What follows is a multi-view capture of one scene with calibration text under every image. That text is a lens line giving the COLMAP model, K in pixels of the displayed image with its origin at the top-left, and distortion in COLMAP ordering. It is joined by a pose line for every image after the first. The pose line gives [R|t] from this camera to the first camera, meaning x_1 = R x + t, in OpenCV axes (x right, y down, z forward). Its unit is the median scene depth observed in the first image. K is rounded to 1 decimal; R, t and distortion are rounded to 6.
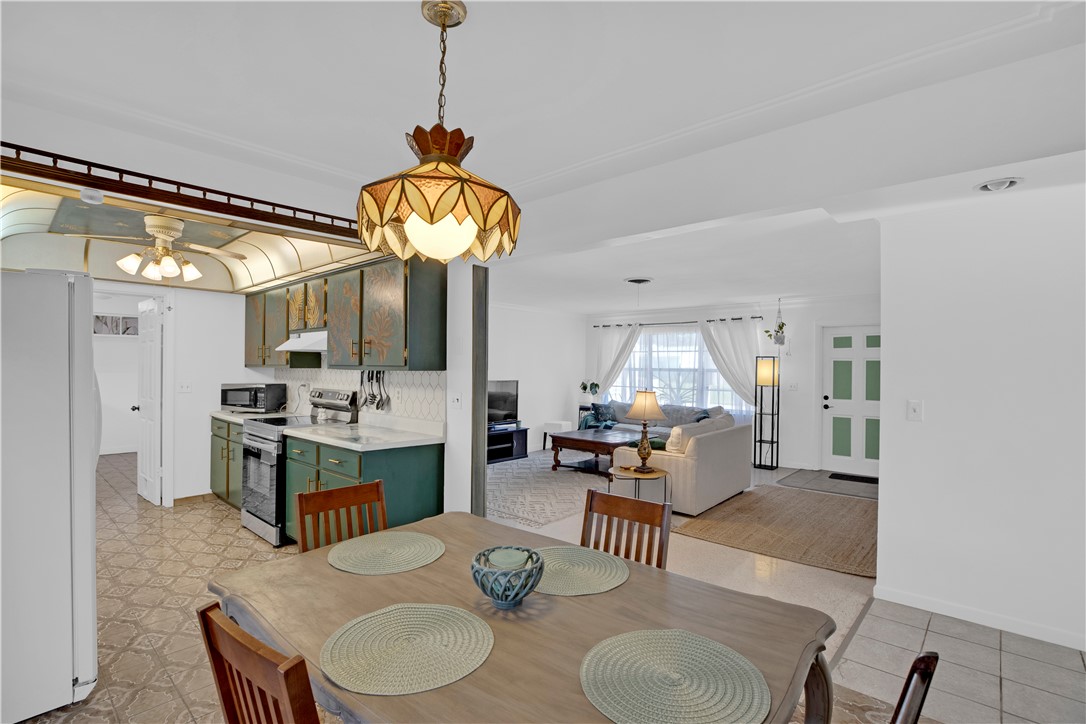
lens RADIAL K [[527.9, 0, 531.1], [0, 527.9, 365.2], [0, 0, 1]] dist [-0.040856, 0.000132]
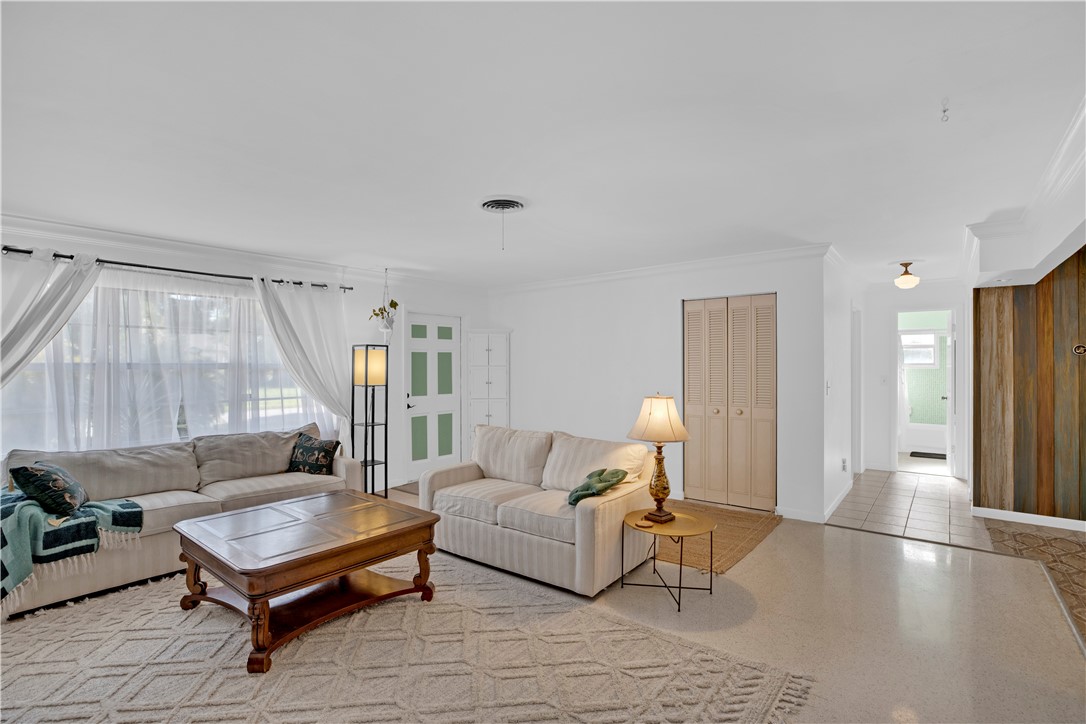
lens RADIAL K [[505.8, 0, 582.1], [0, 505.8, 361.6], [0, 0, 1]] dist [-0.035399, -0.000030]
pose [[-0.110103, -0.010627, 0.993863, -0.271979], [-0.007374, 0.999924, 0.009875, -0.003069], [-0.993893, -0.006241, -0.110173, 0.786897]]
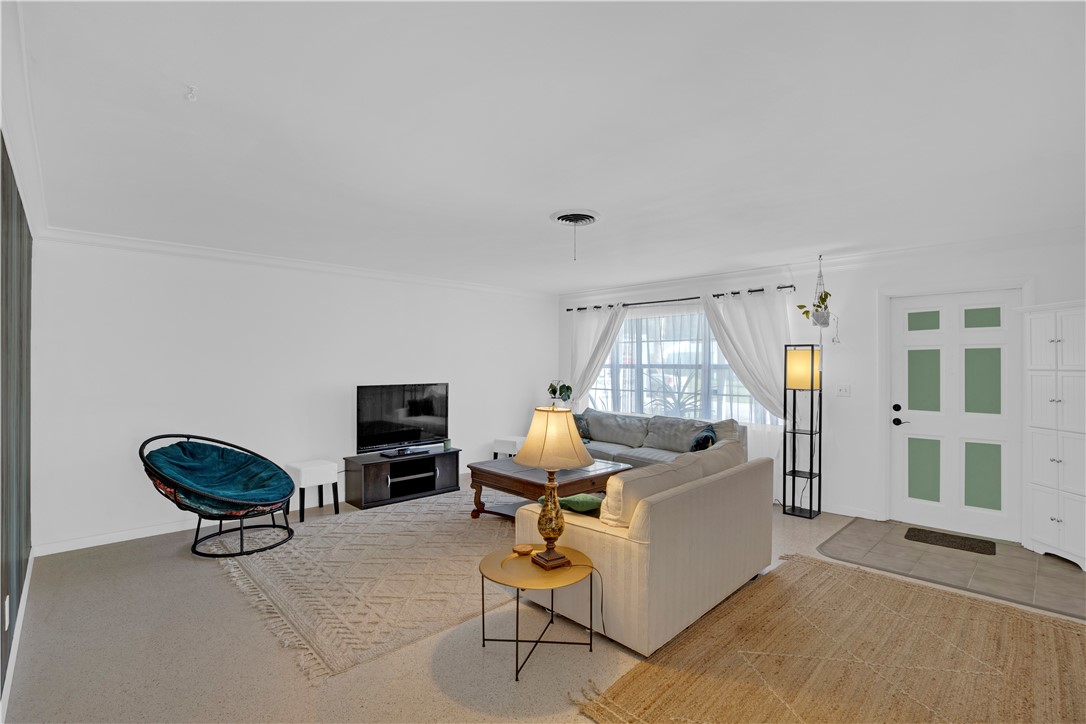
lens RADIAL K [[514.2, 0, 539.9], [0, 514.2, 364.2], [0, 0, 1]] dist [-0.029912, 0.001414]
pose [[0.997852, -0.009878, -0.064758, 0.163152], [0.009994, 0.999949, 0.001467, 0.003422], [0.064741, -0.002111, 0.997900, 0.338544]]
